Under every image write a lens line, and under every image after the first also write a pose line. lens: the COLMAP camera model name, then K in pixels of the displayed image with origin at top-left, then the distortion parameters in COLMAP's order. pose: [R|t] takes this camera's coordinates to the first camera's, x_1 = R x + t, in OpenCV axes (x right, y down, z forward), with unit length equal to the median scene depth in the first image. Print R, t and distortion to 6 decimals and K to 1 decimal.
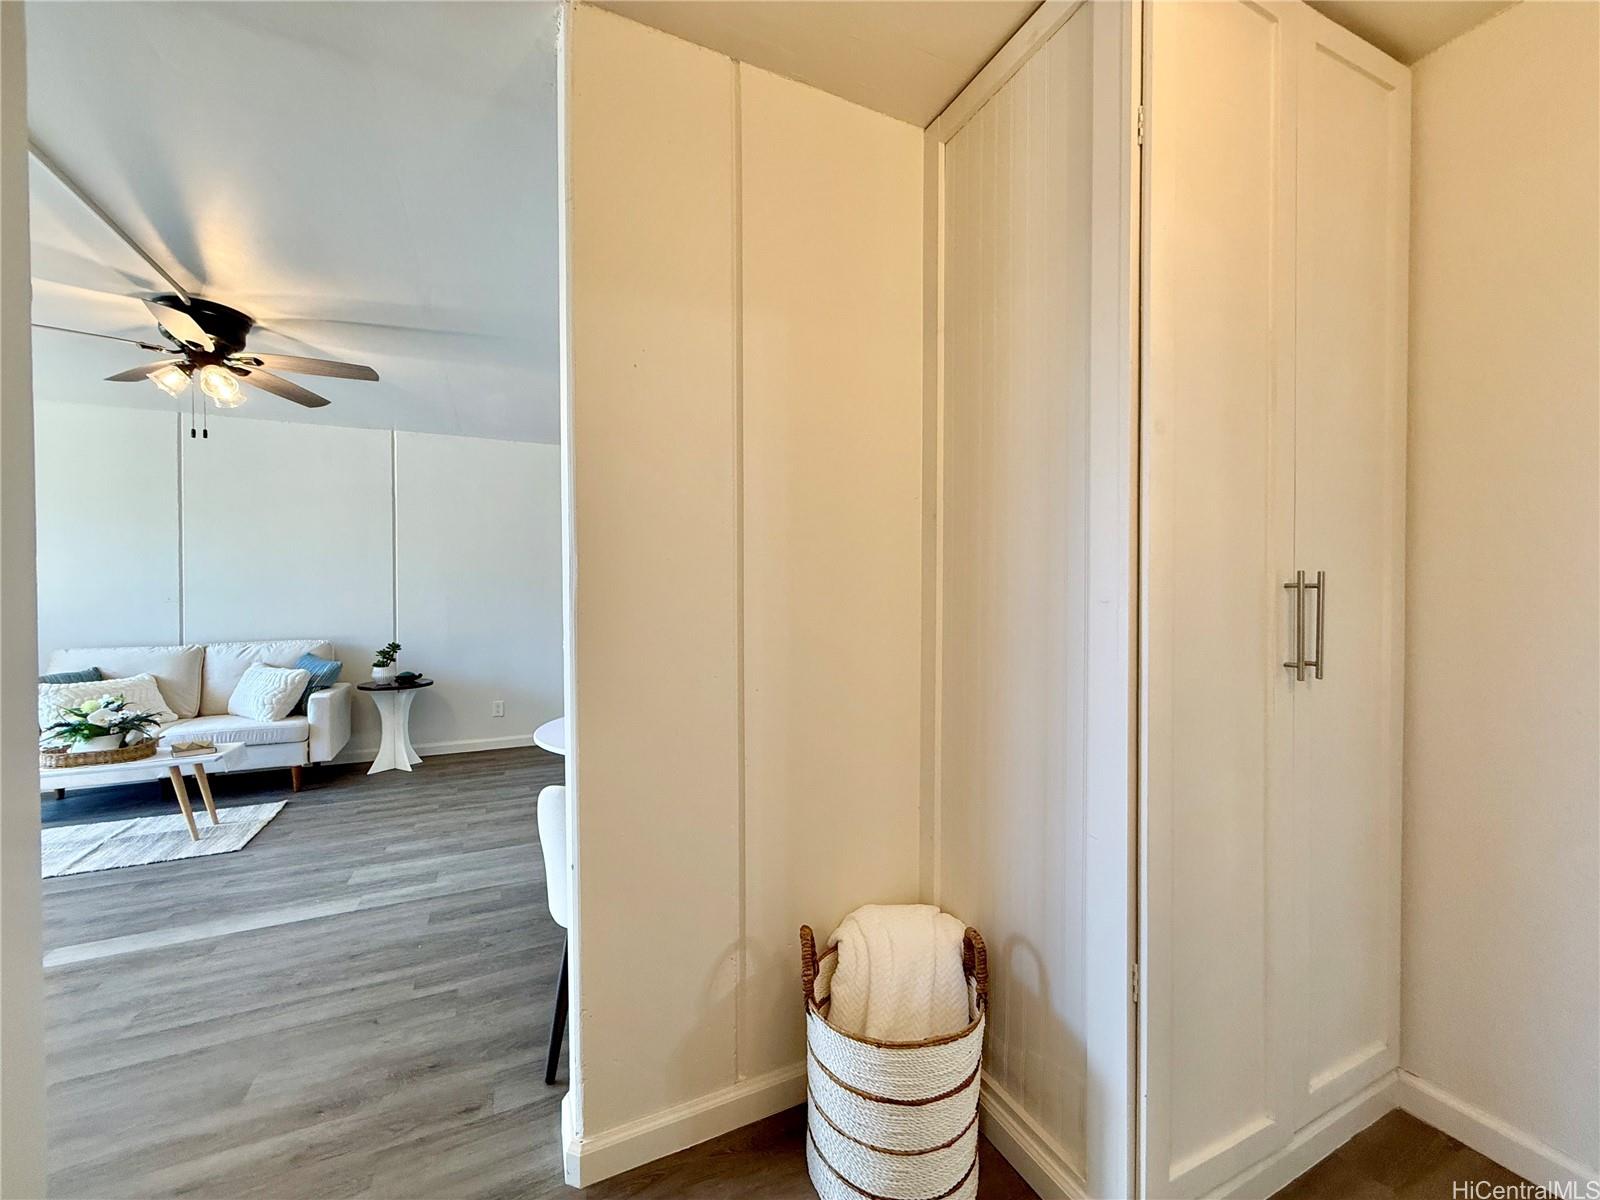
lens RADIAL K [[638.6, 0, 793.6], [0, 638.6, 600.4], [0, 0, 1]] dist [0.000489, 0.000222]
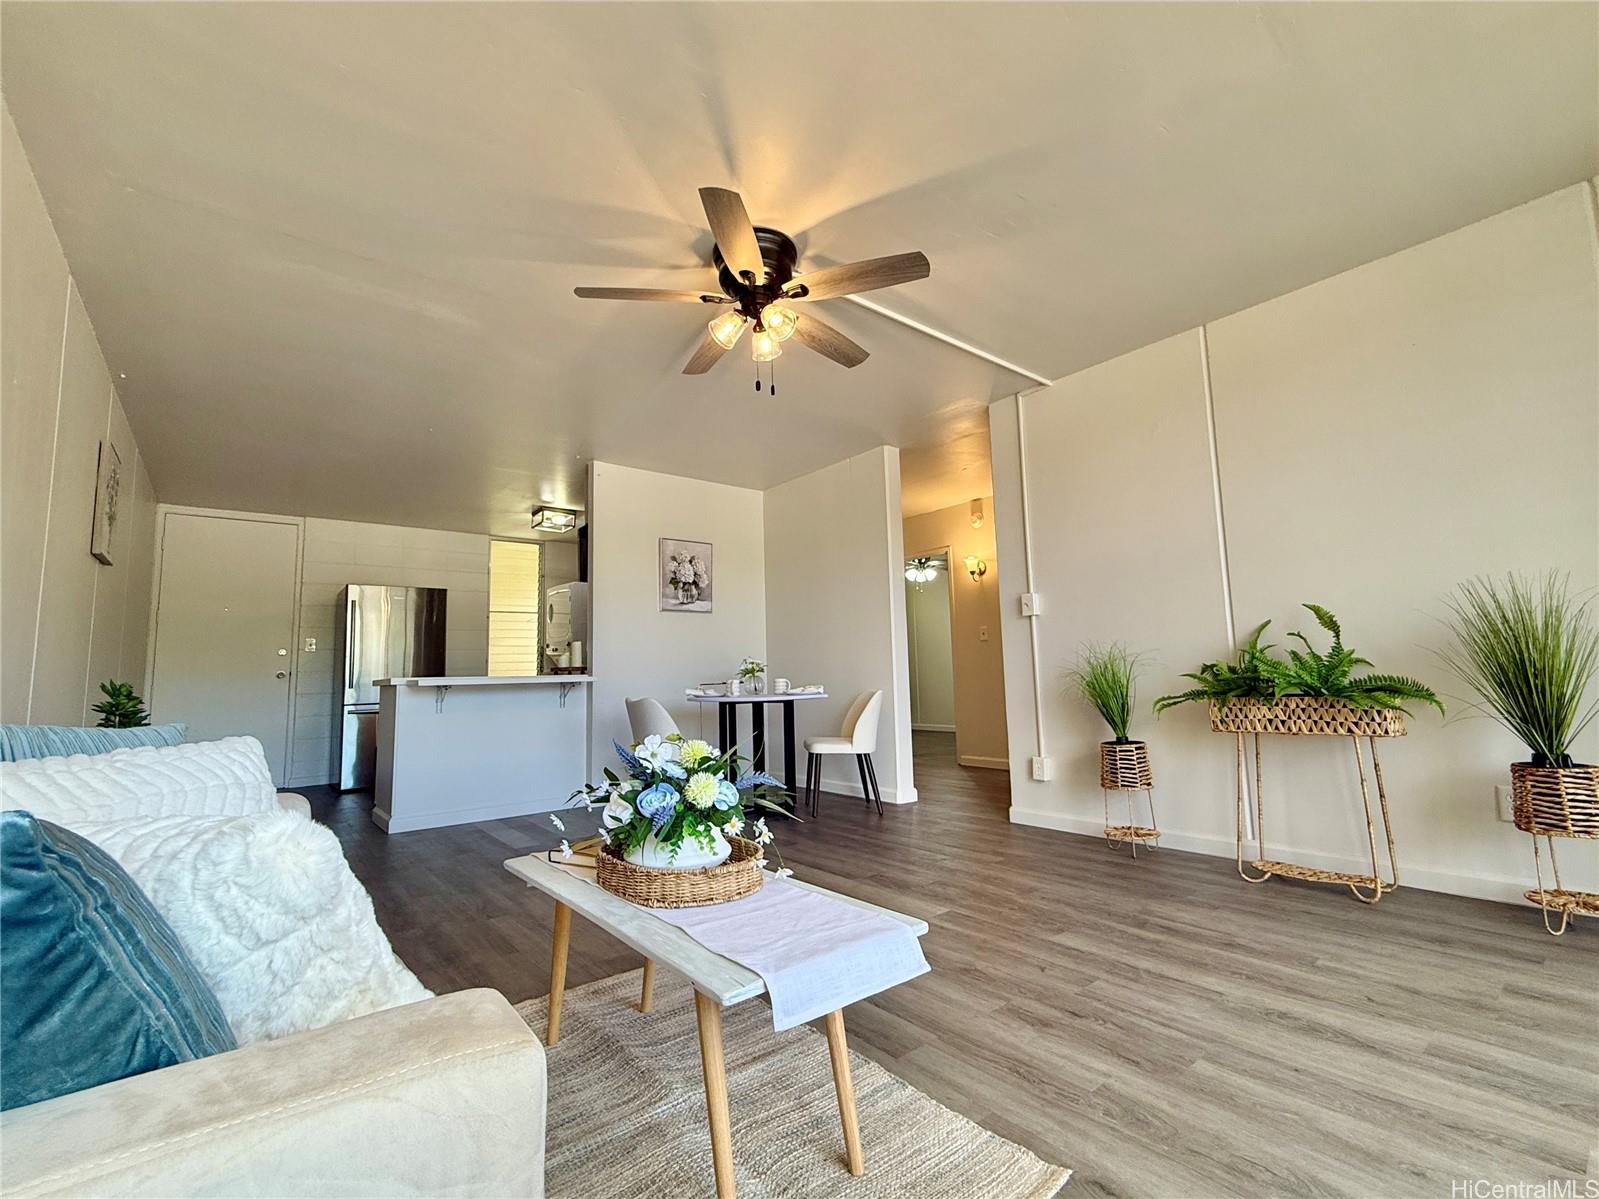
lens RADIAL K [[692.9, 0, 818.2], [0, 692.9, 595.5], [0, 0, 1]] dist [0.000882, 0.000006]
pose [[-0.252766, 0.121204, 0.959906, -1.314655], [0.041990, 0.992562, -0.114271, 0.094372], [-0.966616, 0.011422, -0.255975, 0.848984]]
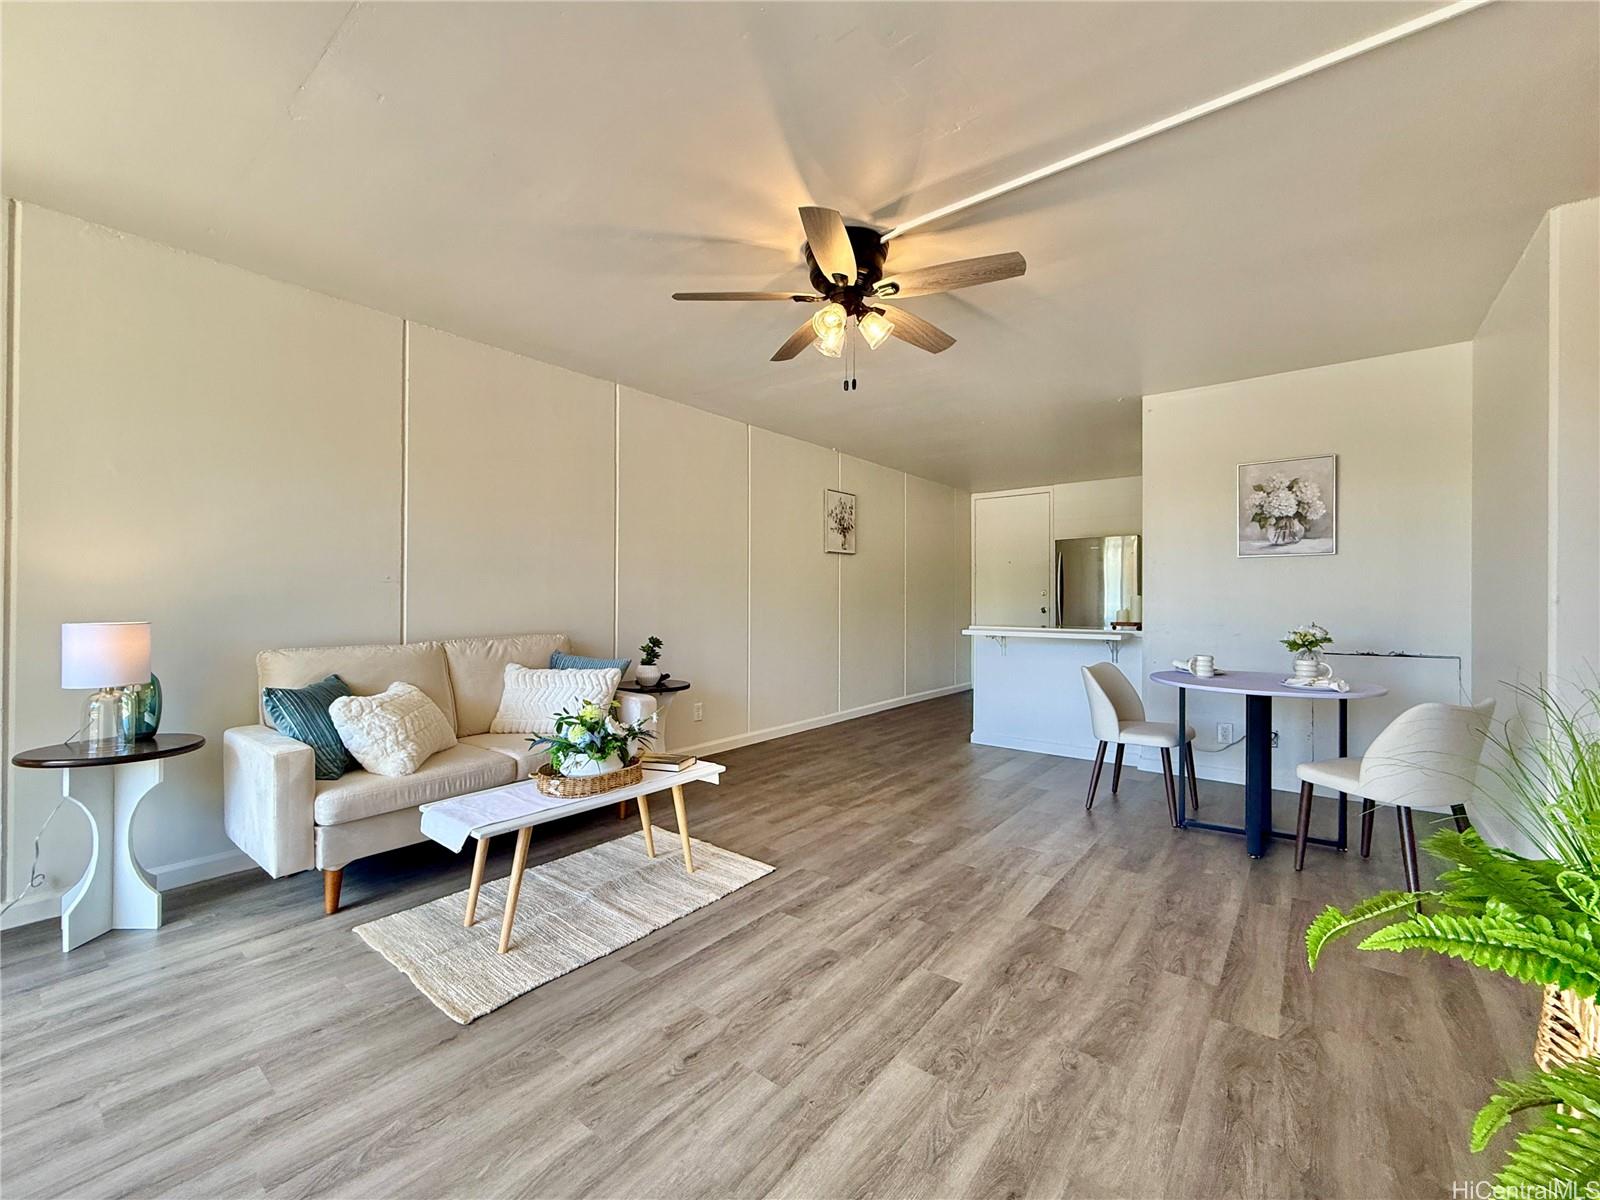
lens RADIAL K [[663.3, 0, 785.1], [0, 663.3, 599.8], [0, 0, 1]] dist [-0.001498, -0.000321]
pose [[0.897209, 0.005365, 0.441574, -1.021441], [0.000884, 0.999902, -0.013944, 0.035366], [-0.441606, 0.012901, 0.897116, 0.159549]]
